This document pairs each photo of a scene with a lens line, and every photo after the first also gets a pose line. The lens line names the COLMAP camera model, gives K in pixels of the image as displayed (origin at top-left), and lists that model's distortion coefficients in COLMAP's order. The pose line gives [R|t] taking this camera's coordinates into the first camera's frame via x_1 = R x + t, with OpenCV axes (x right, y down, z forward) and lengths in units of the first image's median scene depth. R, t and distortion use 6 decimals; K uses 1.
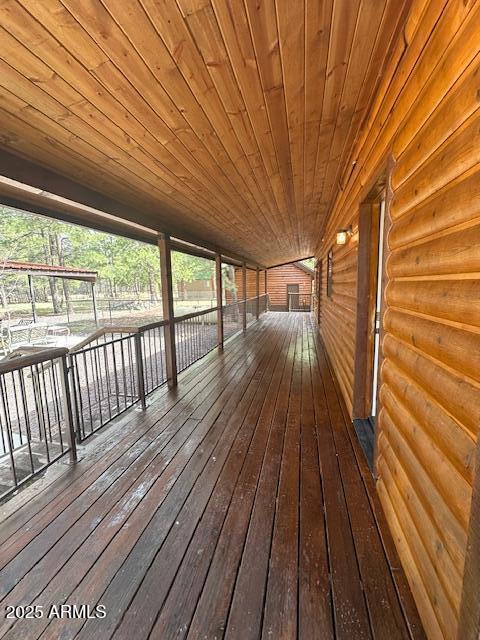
lens RADIAL K [[259.0, 0, 240.0], [0, 259.0, 320.0], [0, 0, 1]] dist [-0.000506, -0.000063]
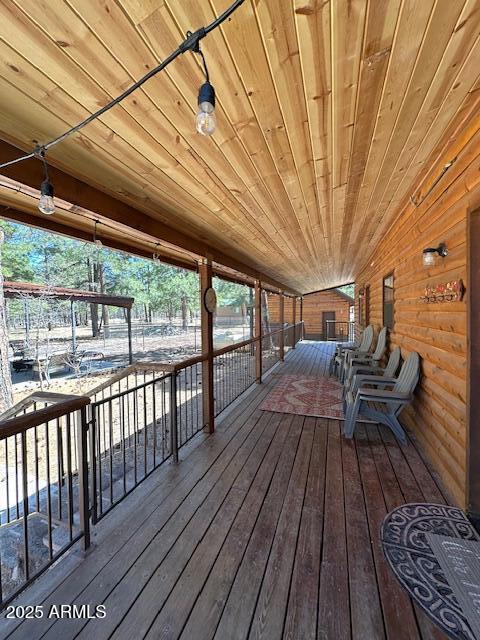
lens RADIAL K [[259.0, 0, 240.0], [0, 259.0, 320.0], [0, 0, 1]] dist [-0.000506, -0.000063]
pose [[0.993872, 0.011077, -0.109977, -0.080677], [-0.021908, 0.994968, -0.097769, -0.036871], [0.108341, 0.099579, 0.989114, 0.157938]]
